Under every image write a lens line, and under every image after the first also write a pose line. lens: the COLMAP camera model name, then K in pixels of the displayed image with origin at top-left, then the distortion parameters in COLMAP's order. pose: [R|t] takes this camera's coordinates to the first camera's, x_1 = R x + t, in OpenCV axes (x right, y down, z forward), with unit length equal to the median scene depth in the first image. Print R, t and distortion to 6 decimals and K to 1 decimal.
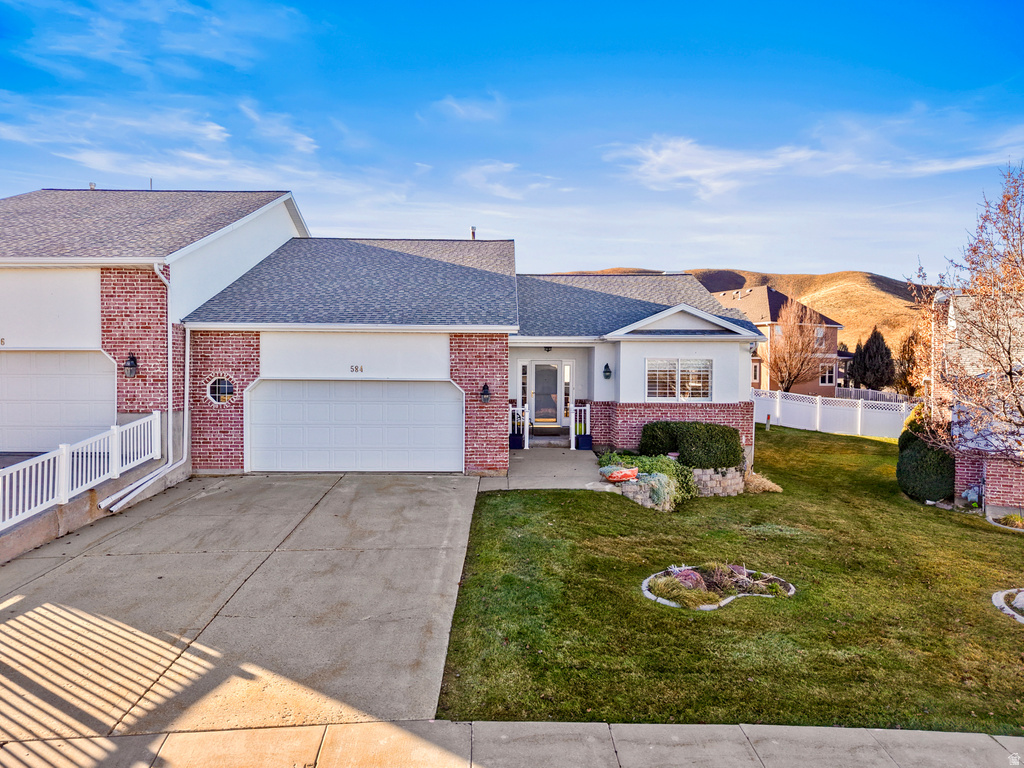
lens RADIAL K [[681.2, 0, 512.0], [0, 681.2, 384.0], [0, 0, 1]] dist [0.056403, -0.072699]
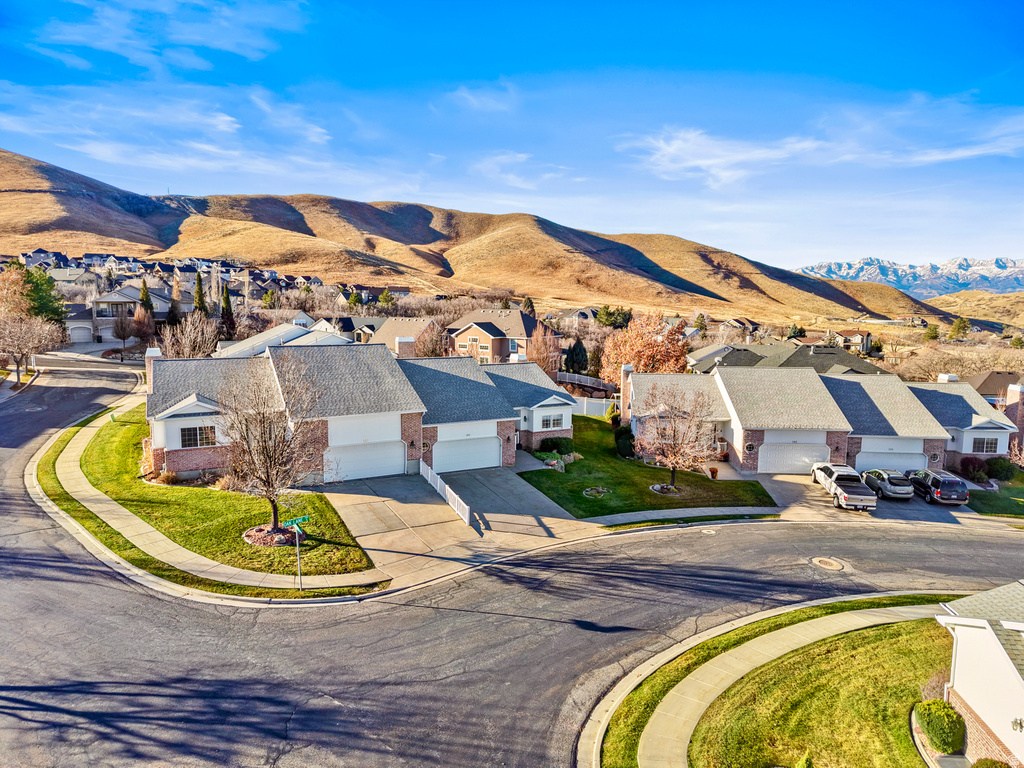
lens RADIAL K [[681.2, 0, 512.0], [0, 681.2, 384.0], [0, 0, 1]] dist [0.056403, -0.072699]
pose [[0.900354, -0.052132, 0.432024, -1.315170], [0.004468, 0.993853, 0.110616, -0.564489], [-0.435135, -0.097663, 0.895053, -1.662564]]
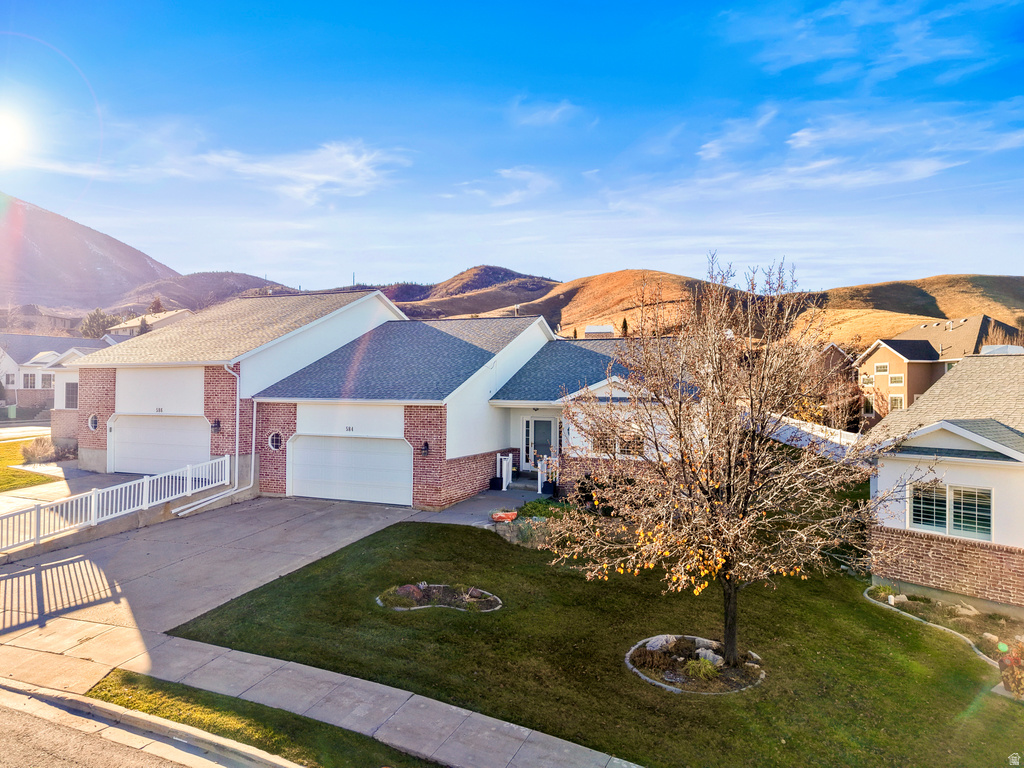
lens RADIAL K [[681.2, 0, 512.0], [0, 681.2, 384.0], [0, 0, 1]] dist [0.056403, -0.072699]
pose [[0.914344, -0.001248, -0.404936, 0.683470], [-0.011571, 0.999506, -0.029206, -0.080304], [0.404773, 0.031389, 0.913879, -0.186738]]
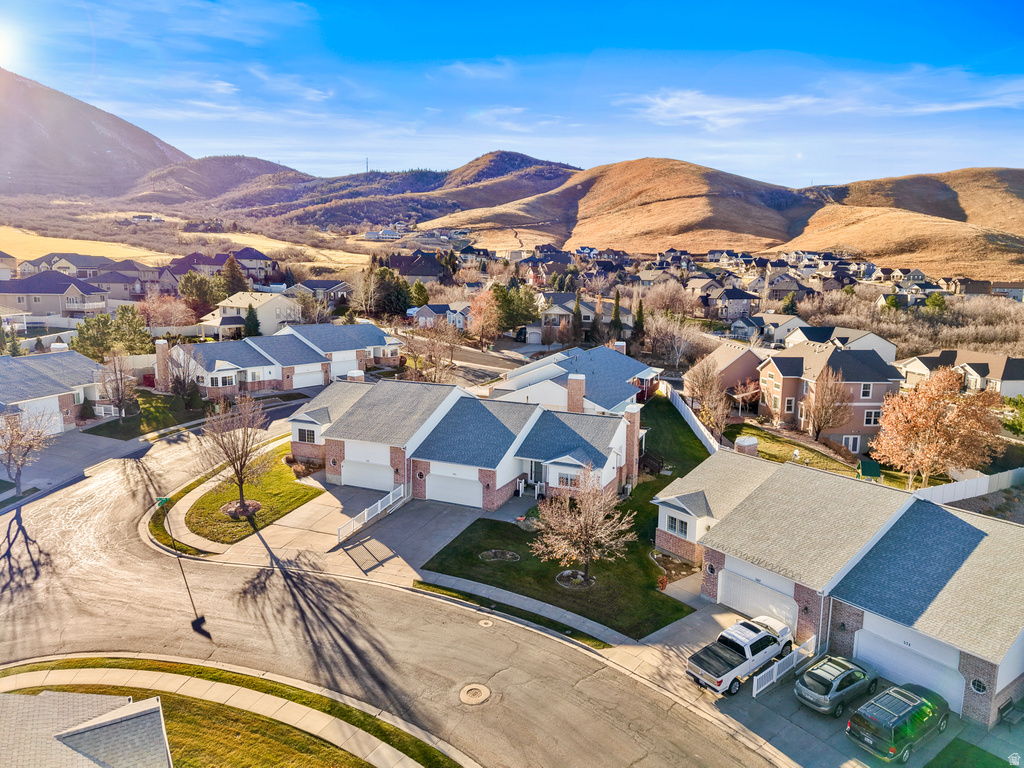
lens RADIAL K [[681.2, 0, 512.0], [0, 681.2, 384.0], [0, 0, 1]] dist [0.056403, -0.072699]
pose [[0.904809, 0.073116, -0.419494, 1.428650], [-0.016489, 0.990425, 0.137062, -0.944739], [0.425498, -0.117098, 0.897351, -1.868741]]
